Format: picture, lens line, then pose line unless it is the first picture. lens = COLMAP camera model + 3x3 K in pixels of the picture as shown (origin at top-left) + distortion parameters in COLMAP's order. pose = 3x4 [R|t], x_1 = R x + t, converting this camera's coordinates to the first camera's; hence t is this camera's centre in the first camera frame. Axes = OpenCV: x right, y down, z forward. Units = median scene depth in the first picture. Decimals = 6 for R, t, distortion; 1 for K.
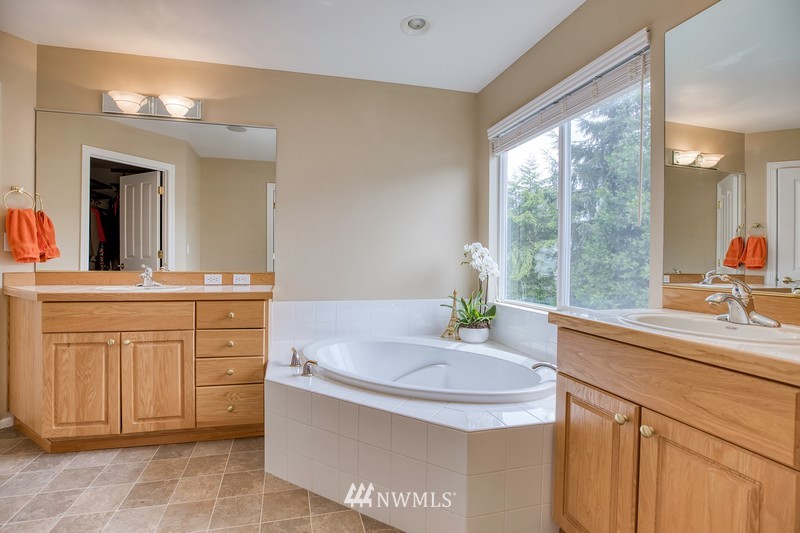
lens RADIAL K [[390.2, 0, 391.9], [0, 390.2, 265.2], [0, 0, 1]] dist [-0.015864, 0.000720]
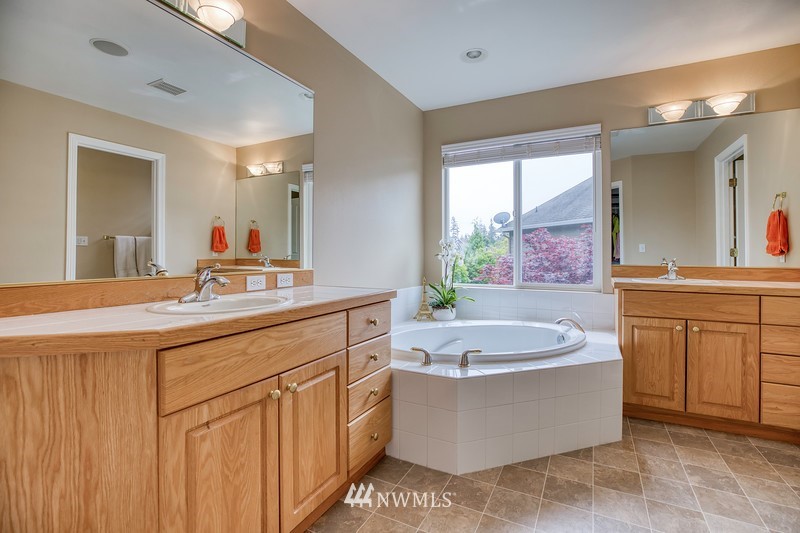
lens RADIAL K [[372.8, 0, 400.9], [0, 372.8, 259.1], [0, 0, 1]] dist [-0.020442, 0.000537]
pose [[0.641418, -0.019981, 0.766932, -1.046422], [0.018504, 0.999773, 0.010572, -0.011284], [-0.766969, 0.007410, 0.641642, 0.492013]]
